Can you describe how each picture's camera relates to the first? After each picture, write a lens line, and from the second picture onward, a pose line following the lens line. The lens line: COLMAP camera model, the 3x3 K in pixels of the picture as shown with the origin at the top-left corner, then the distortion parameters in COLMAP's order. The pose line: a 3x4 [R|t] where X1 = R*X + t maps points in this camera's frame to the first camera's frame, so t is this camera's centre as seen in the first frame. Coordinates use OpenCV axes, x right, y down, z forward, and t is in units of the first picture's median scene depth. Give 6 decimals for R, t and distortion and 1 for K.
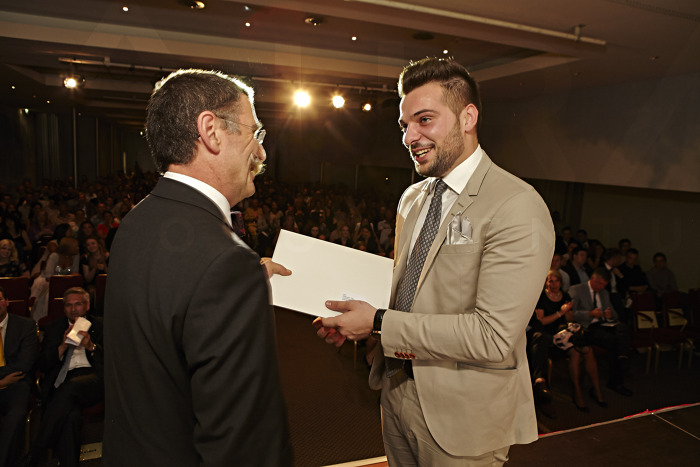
lens RADIAL K [[467.9, 0, 351.8], [0, 467.9, 236.4], [0, 0, 1]] dist [-0.079403, 0.044348]
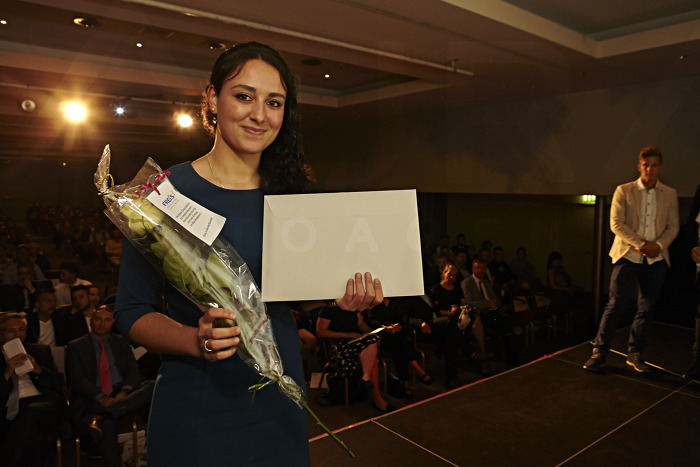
lens RADIAL K [[506.6, 0, 347.1], [0, 506.6, 223.7], [0, 0, 1]] dist [-0.089680, 0.054766]
pose [[0.952014, -0.056255, 0.300840, -0.140275], [0.081877, 0.993948, -0.073238, 0.033124], [-0.294899, 0.094356, 0.950858, -0.103130]]
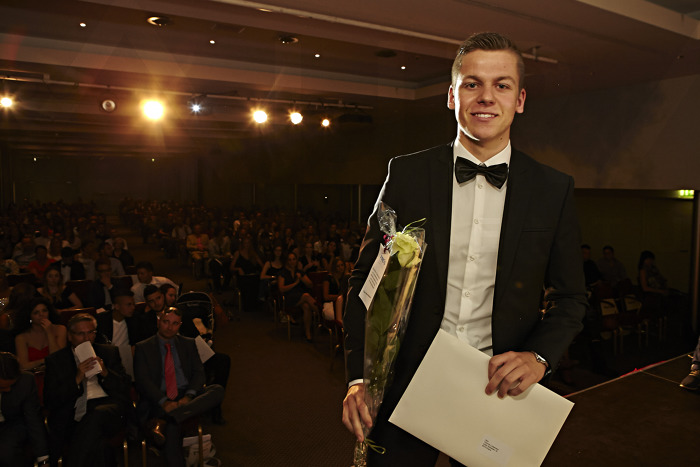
lens RADIAL K [[506.6, 0, 376.3], [0, 506.6, 220.7], [0, 0, 1]] dist [-0.089680, 0.054766]
pose [[0.978347, -0.058081, 0.198656, -0.113994], [0.073817, 0.994615, -0.072742, 0.021042], [-0.193361, 0.085831, 0.977366, -0.071862]]
